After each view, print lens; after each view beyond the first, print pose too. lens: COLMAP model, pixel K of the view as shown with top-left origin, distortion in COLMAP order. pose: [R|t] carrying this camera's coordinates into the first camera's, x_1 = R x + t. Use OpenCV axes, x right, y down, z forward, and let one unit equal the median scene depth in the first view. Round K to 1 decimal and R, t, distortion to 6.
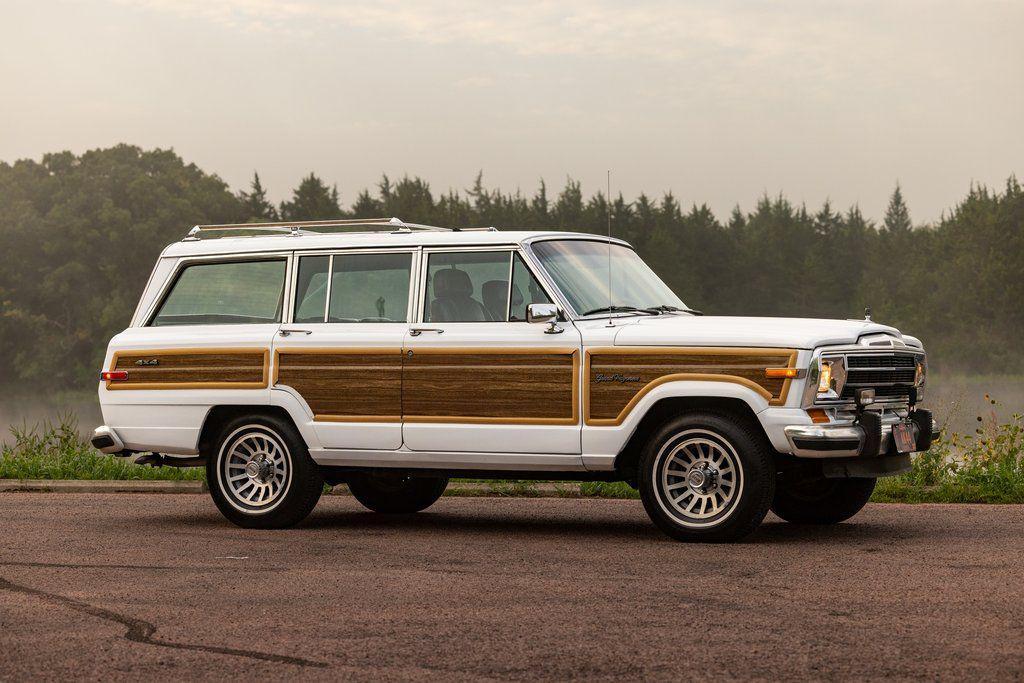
lens RADIAL K [[2563.2, 0, 512.0], [0, 2563.2, 341.5], [0, 0, 1]] dist [-0.048387, -0.119241]
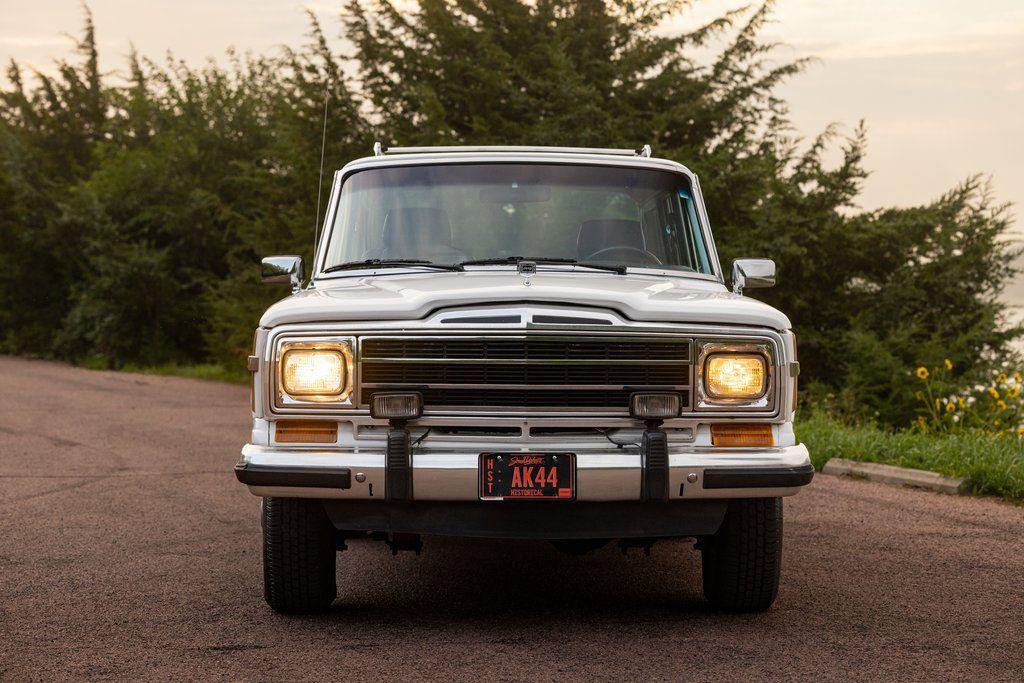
lens RADIAL K [[2563.2, 0, 512.0], [0, 2563.2, 341.5], [0, 0, 1]] dist [-0.048387, -0.119241]
pose [[0.480409, 0.023101, -0.876740, 0.661341], [-0.000558, 0.999661, 0.026034, -0.009561], [0.877044, -0.012018, 0.480259, 0.690773]]
